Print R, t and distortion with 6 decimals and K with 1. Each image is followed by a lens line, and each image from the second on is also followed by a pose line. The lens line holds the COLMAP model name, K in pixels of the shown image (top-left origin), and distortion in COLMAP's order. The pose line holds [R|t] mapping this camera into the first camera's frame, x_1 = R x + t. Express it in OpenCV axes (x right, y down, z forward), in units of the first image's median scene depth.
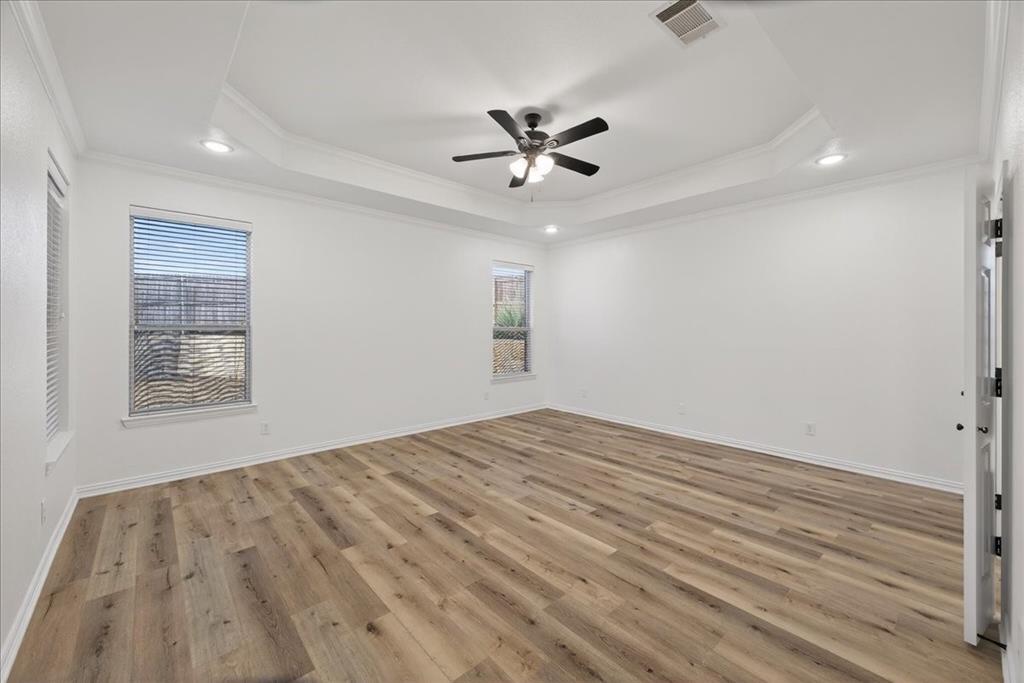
lens RADIAL K [[404.0, 0, 514.1], [0, 404.0, 334.4], [0, 0, 1]] dist [0.024581, -0.007949]
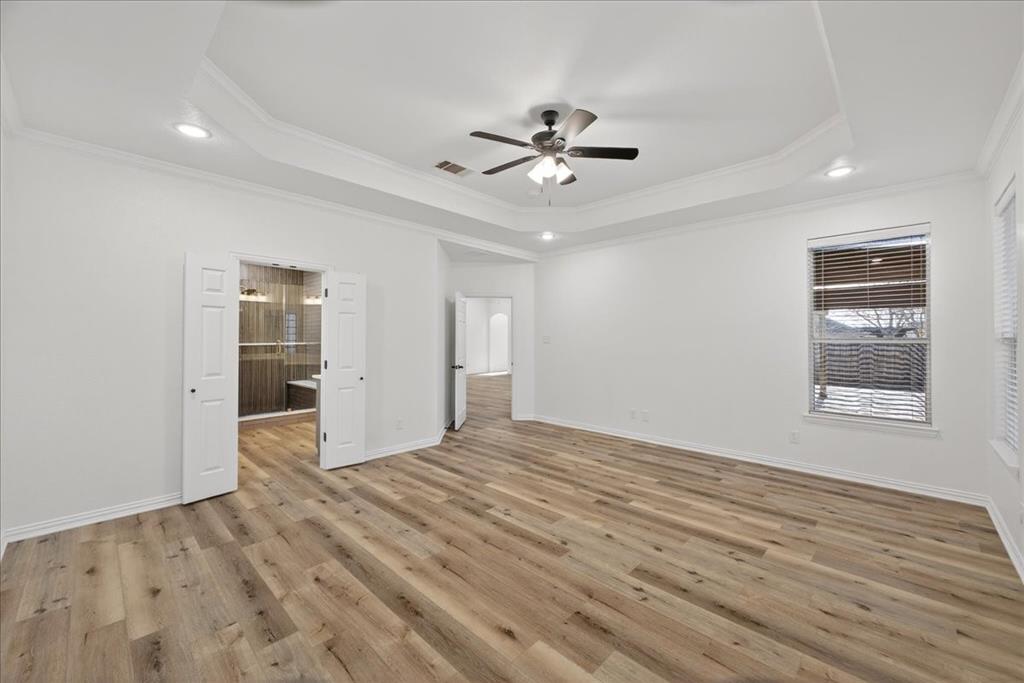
lens RADIAL K [[404.0, 0, 514.1], [0, 404.0, 334.4], [0, 0, 1]] dist [0.024581, -0.007949]
pose [[-0.997676, -0.005380, -0.067930, 0.201420], [-0.005596, 0.999980, 0.002993, -0.030785], [0.067912, 0.003366, -0.997686, 2.036771]]
